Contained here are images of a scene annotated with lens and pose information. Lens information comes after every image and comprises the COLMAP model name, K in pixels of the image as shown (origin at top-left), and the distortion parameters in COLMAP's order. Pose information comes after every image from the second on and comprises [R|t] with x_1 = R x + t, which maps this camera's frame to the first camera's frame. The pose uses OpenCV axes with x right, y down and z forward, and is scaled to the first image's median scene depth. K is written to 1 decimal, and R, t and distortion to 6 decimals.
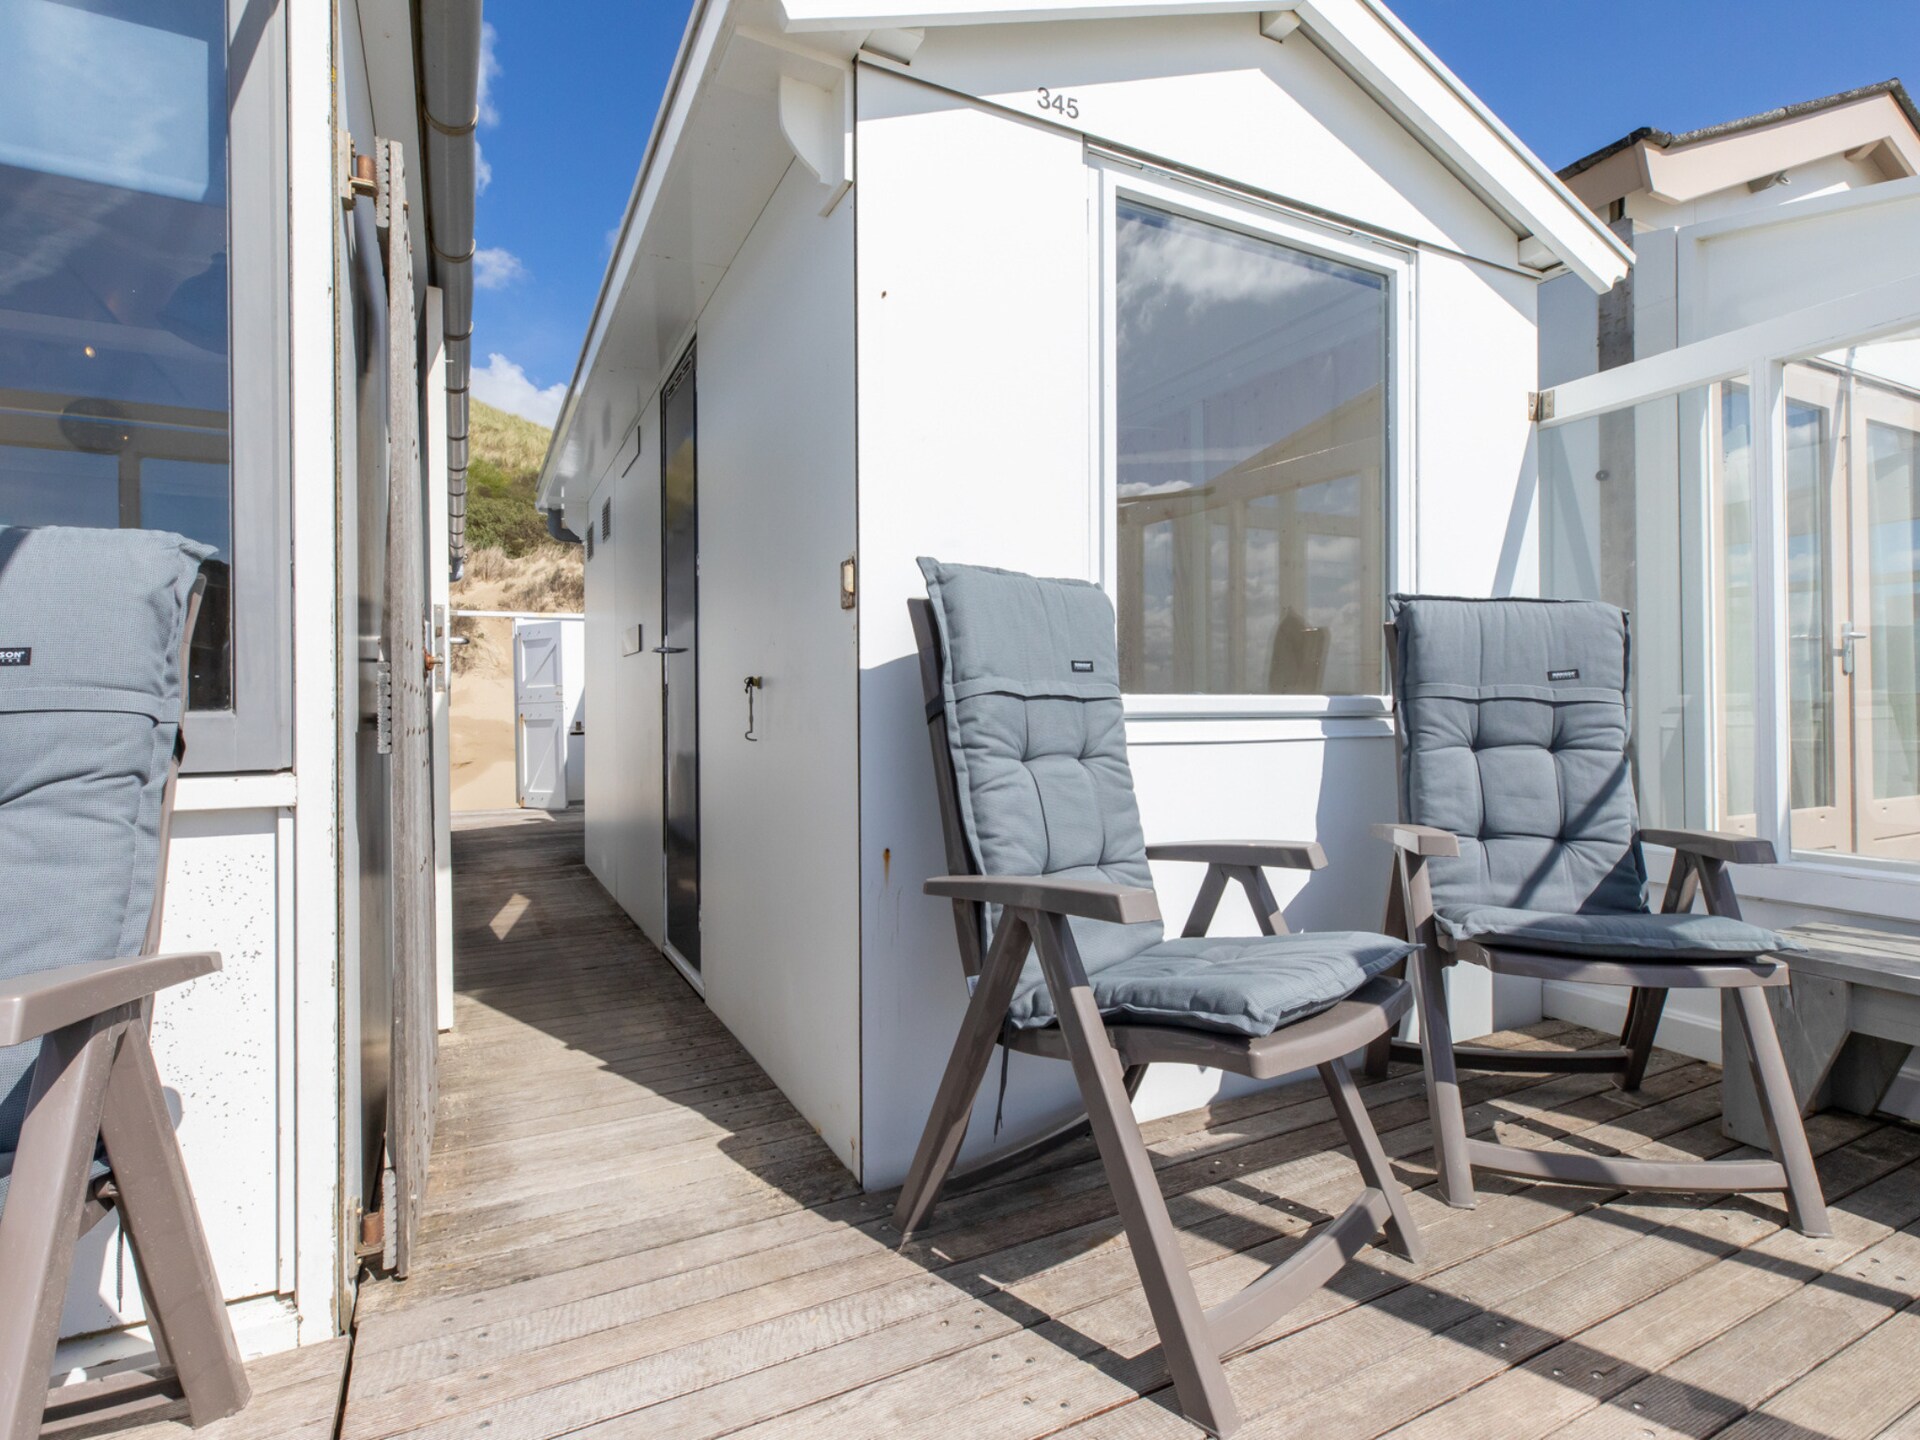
lens RADIAL K [[963.9, 0, 960.0], [0, 963.9, 720.0], [0, 0, 1]] dist [0.001014, 0.000194]
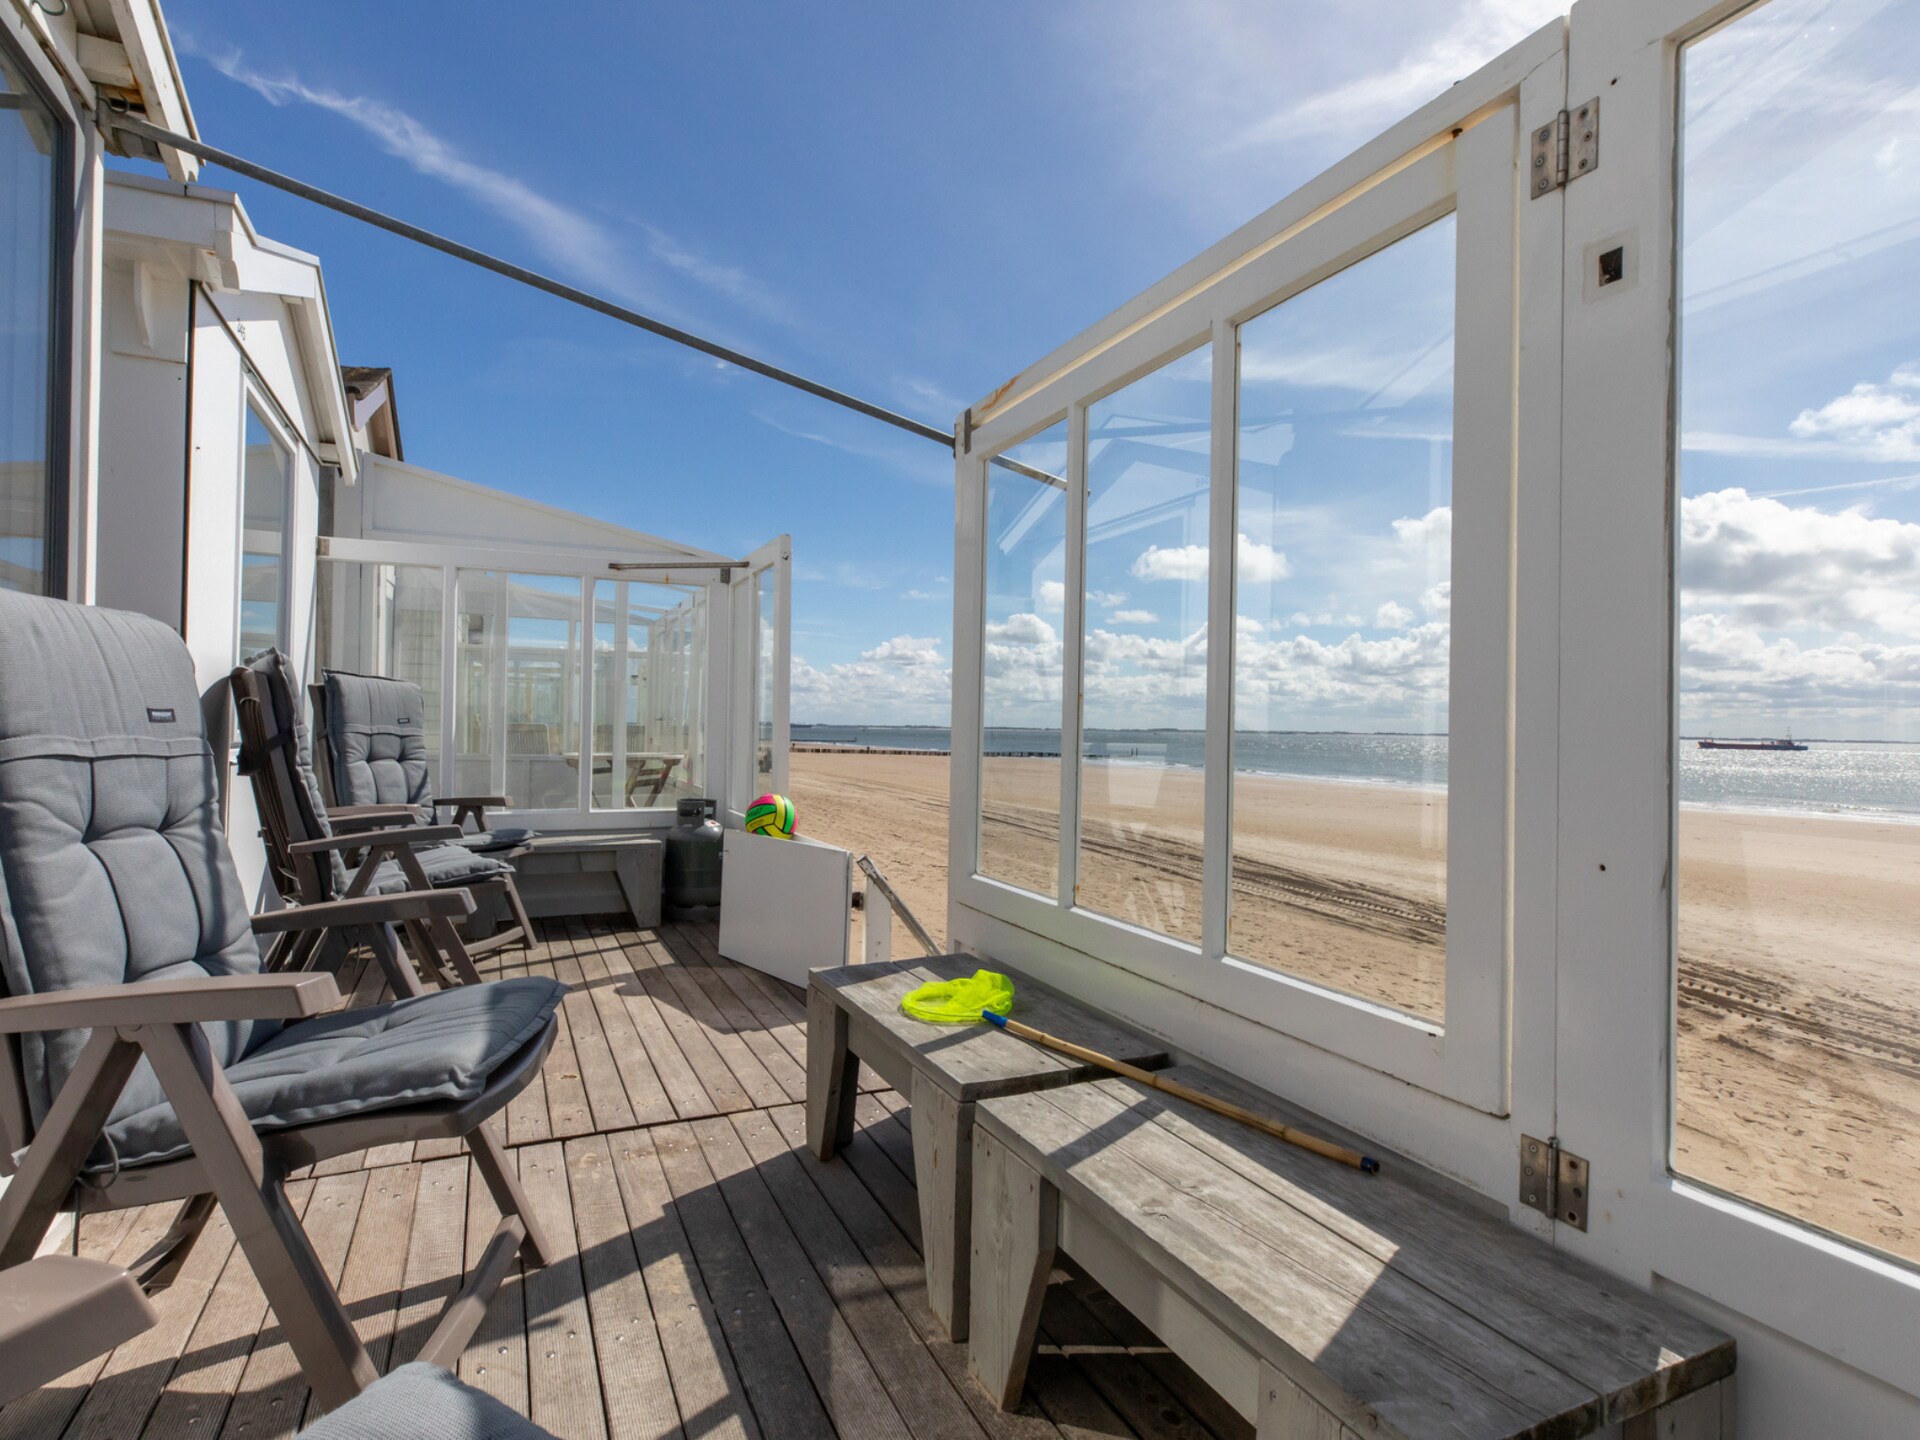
lens RADIAL K [[963.9, 0, 960.0], [0, 963.9, 720.0], [0, 0, 1]] dist [0.001014, 0.000194]
pose [[0.030511, 0.018752, 0.999359, -1.218736], [-0.012208, 0.999756, -0.018387, -0.027332], [-0.999460, -0.011640, 0.030732, -0.139348]]
